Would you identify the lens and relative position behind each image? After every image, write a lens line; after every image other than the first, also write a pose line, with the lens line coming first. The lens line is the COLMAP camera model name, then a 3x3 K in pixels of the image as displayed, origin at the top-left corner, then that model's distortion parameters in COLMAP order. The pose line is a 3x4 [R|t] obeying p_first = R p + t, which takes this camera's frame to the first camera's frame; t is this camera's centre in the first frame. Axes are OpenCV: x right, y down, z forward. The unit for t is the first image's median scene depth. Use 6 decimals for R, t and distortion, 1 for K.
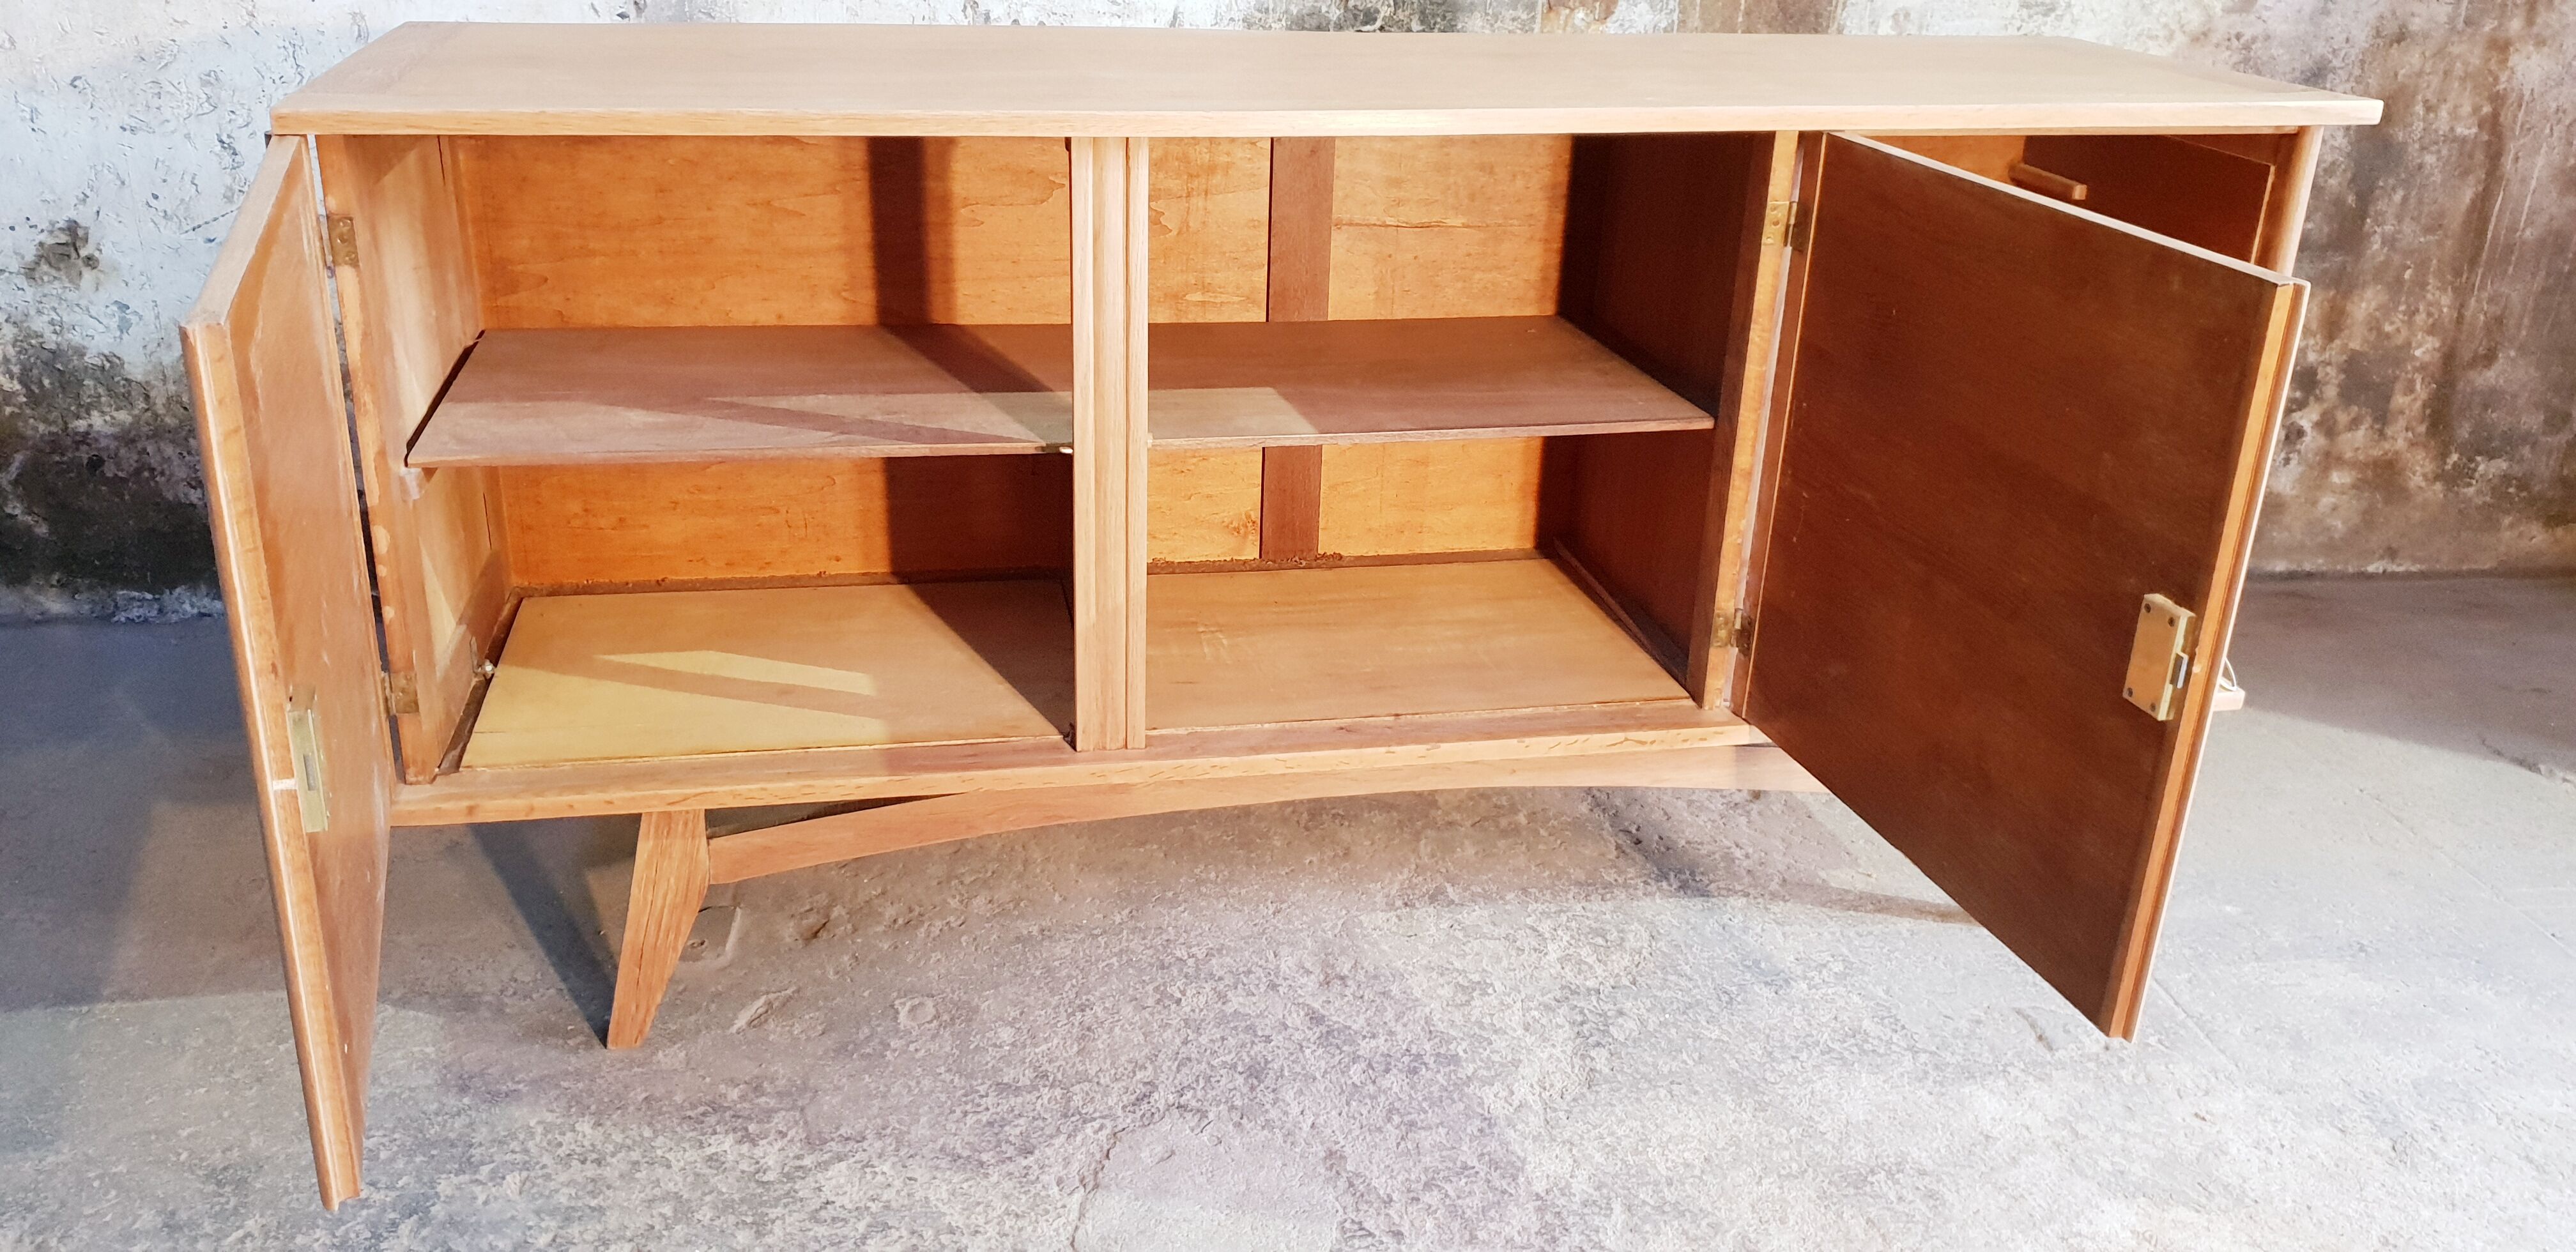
lens RADIAL K [[1996.1, 0, 1271.8], [0, 1996.1, 603.7], [0, 0, 1]] dist [0.017274, -0.021271]
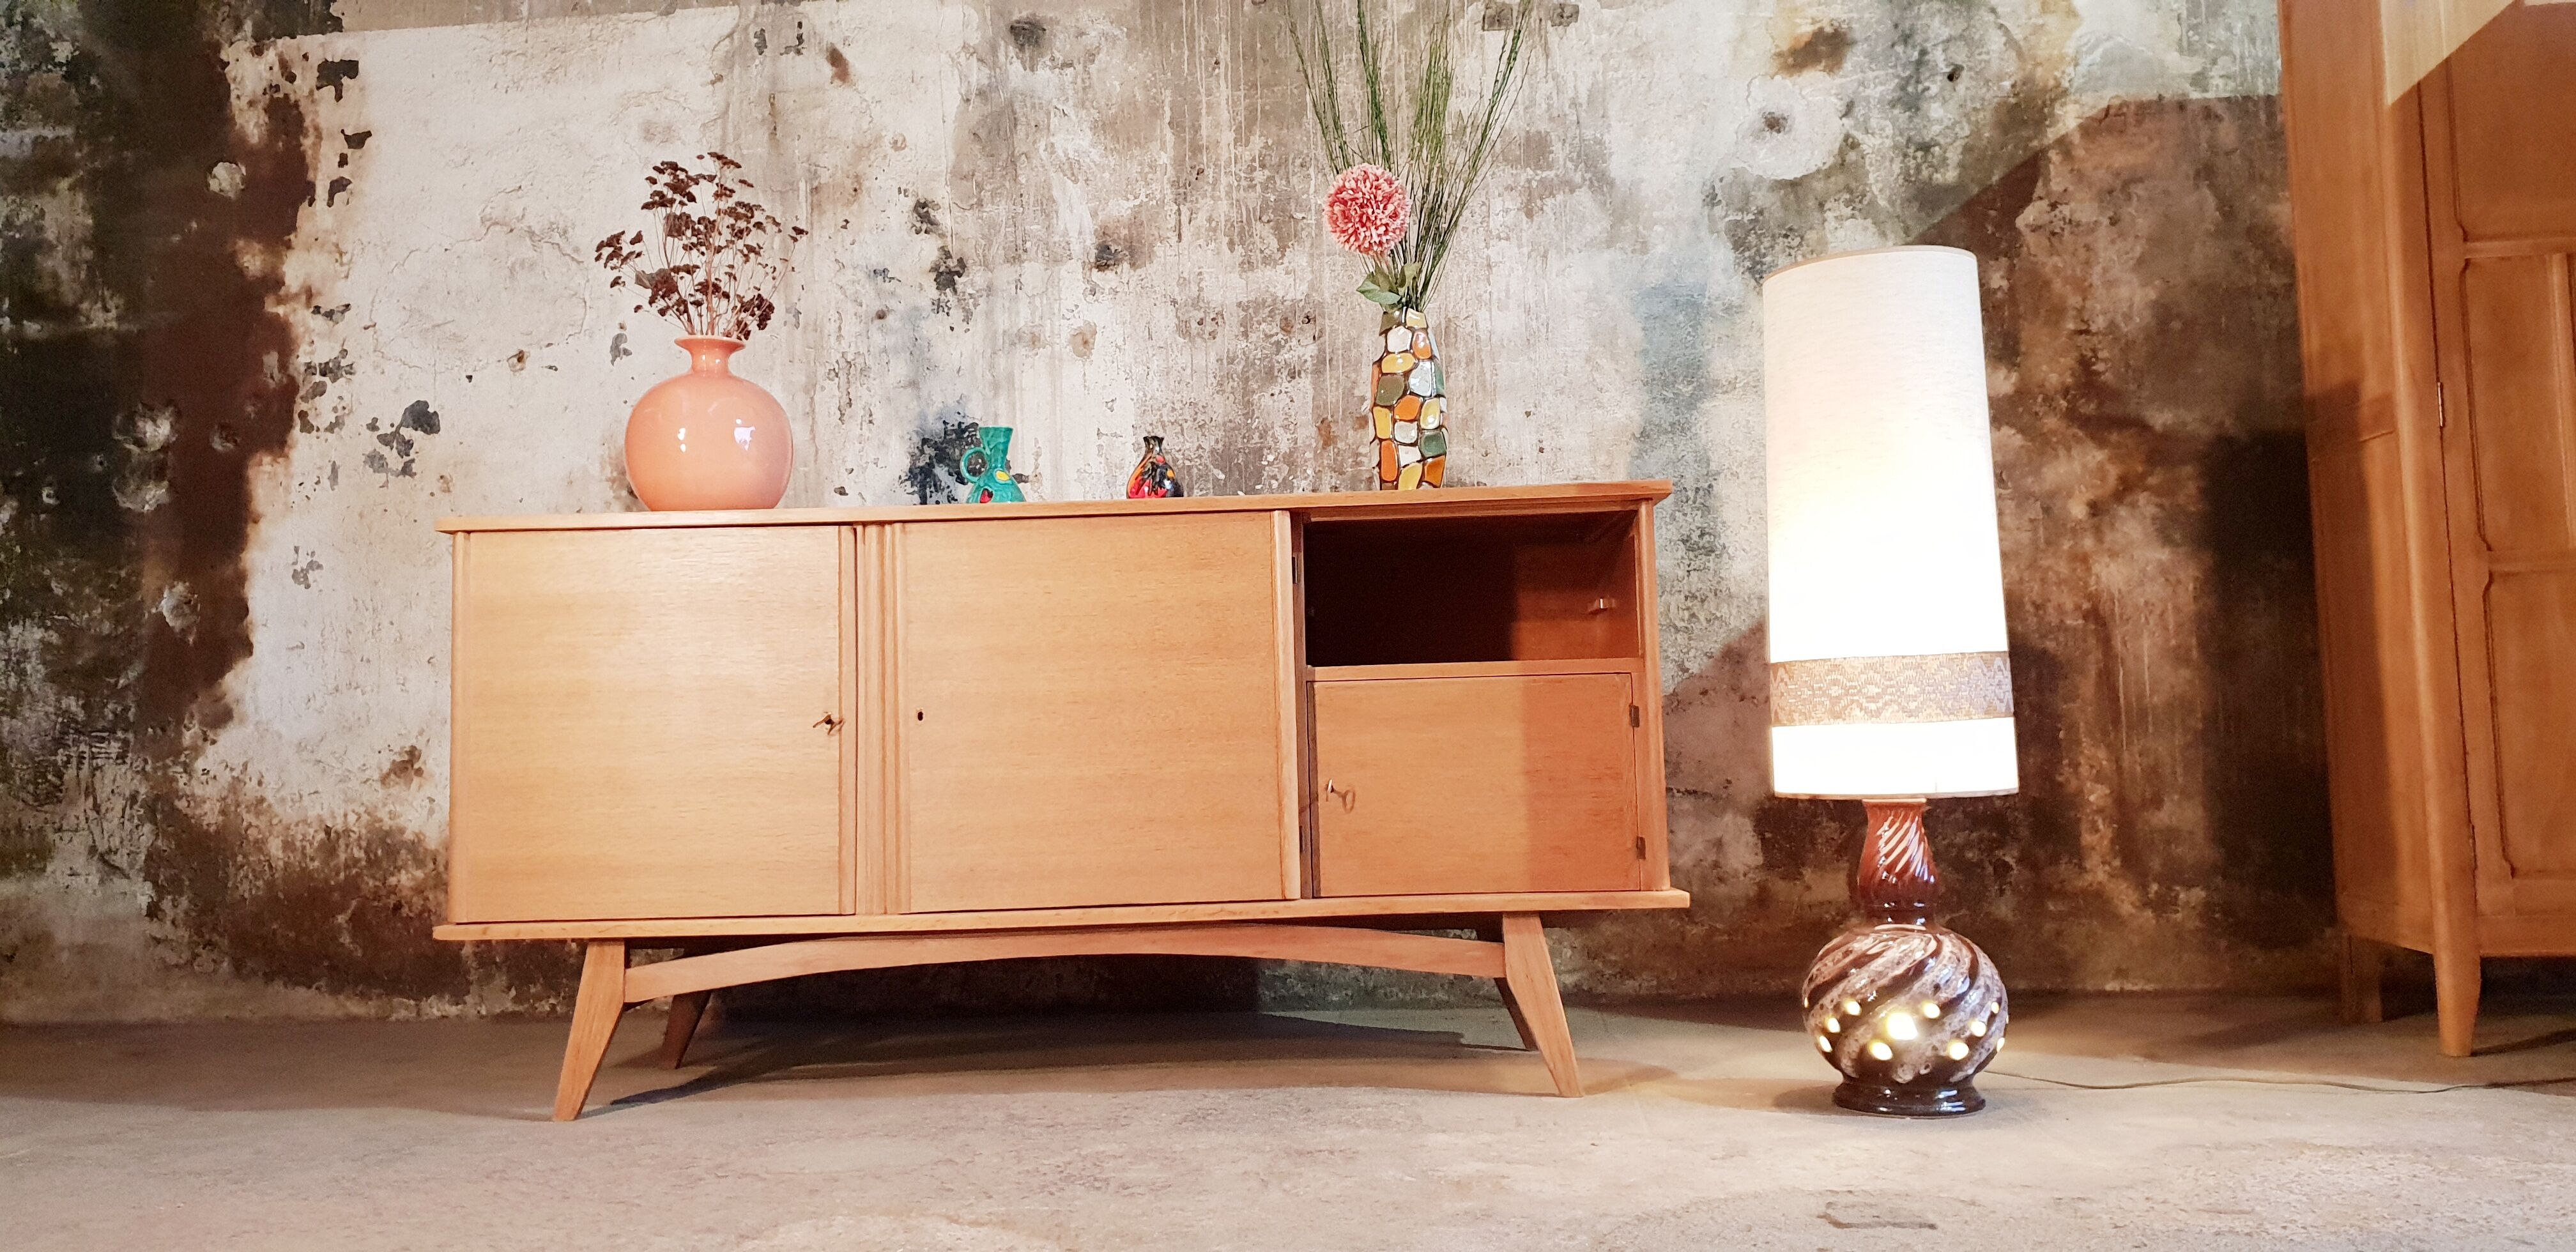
lens RADIAL K [[1996.1, 0, 1270.6], [0, 1996.1, 600.1], [0, 0, 1]] dist [0.017274, -0.021271]
pose [[0.974381, -0.071619, -0.213197, 0.520244], [-0.032193, 0.893768, -0.447373, 0.496279], [0.222589, 0.442775, 0.868564, -0.357798]]
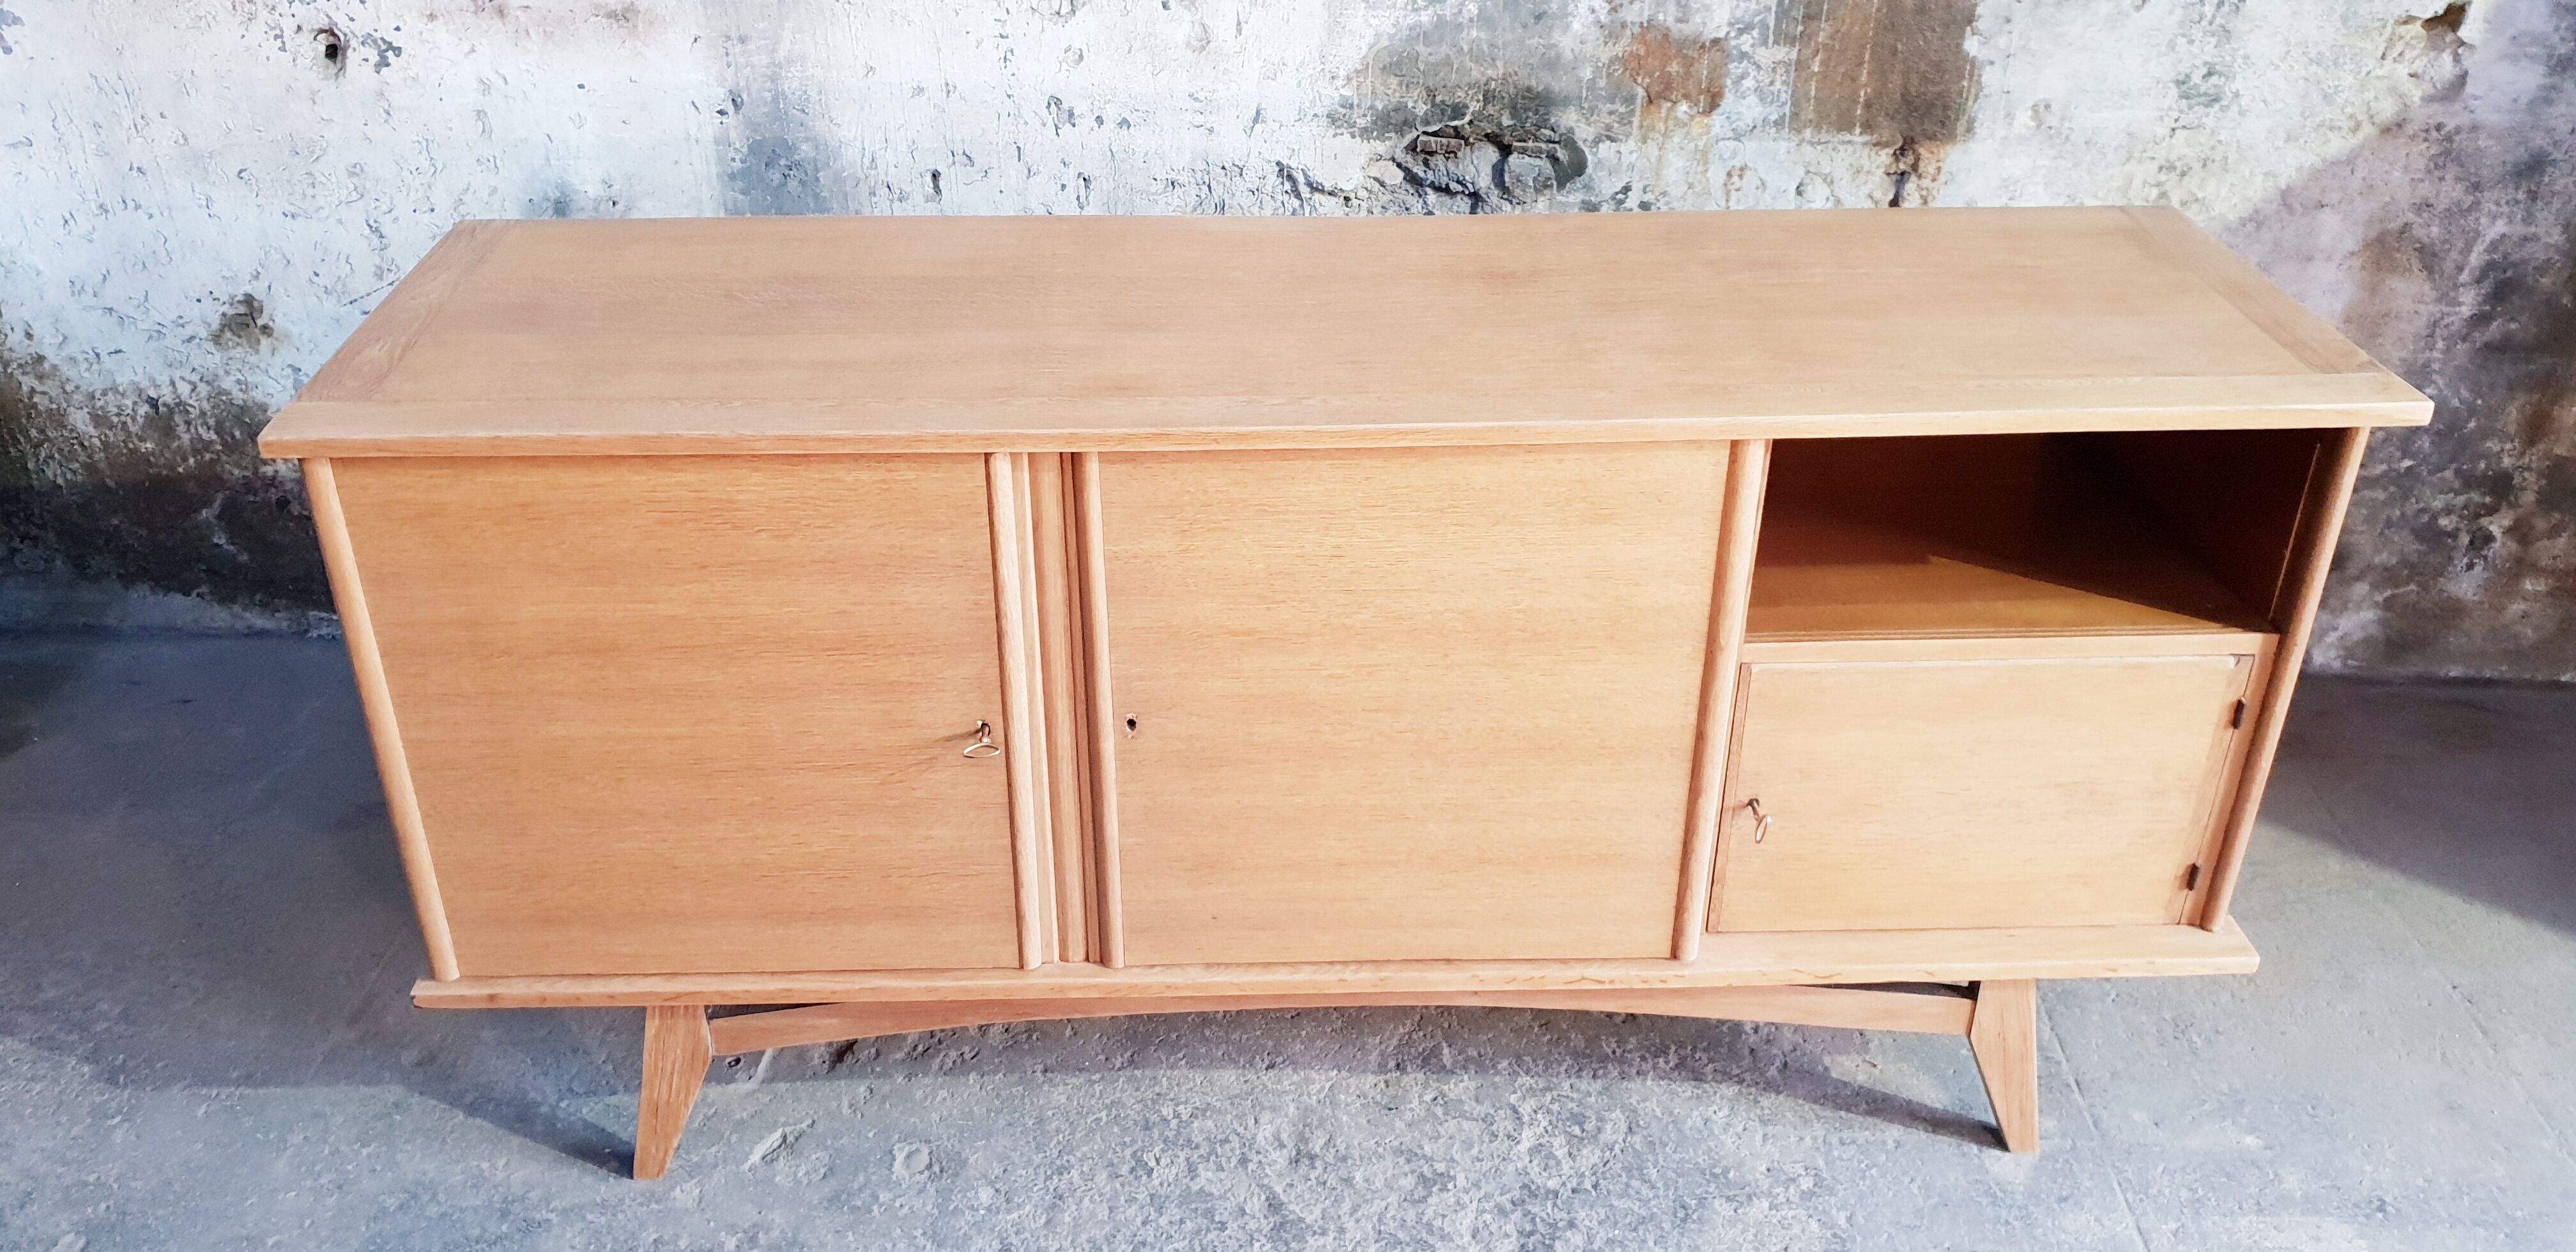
lens RADIAL K [[1996.1, 0, 1270.6], [0, 1996.1, 594.9], [0, 0, 1]] dist [0.017274, -0.021271]
pose [[0.985778, 0.056108, -0.158408, 0.163901], [-0.035227, 0.990667, 0.131677, -0.241288], [0.164318, -0.124224, 0.978554, 0.007300]]
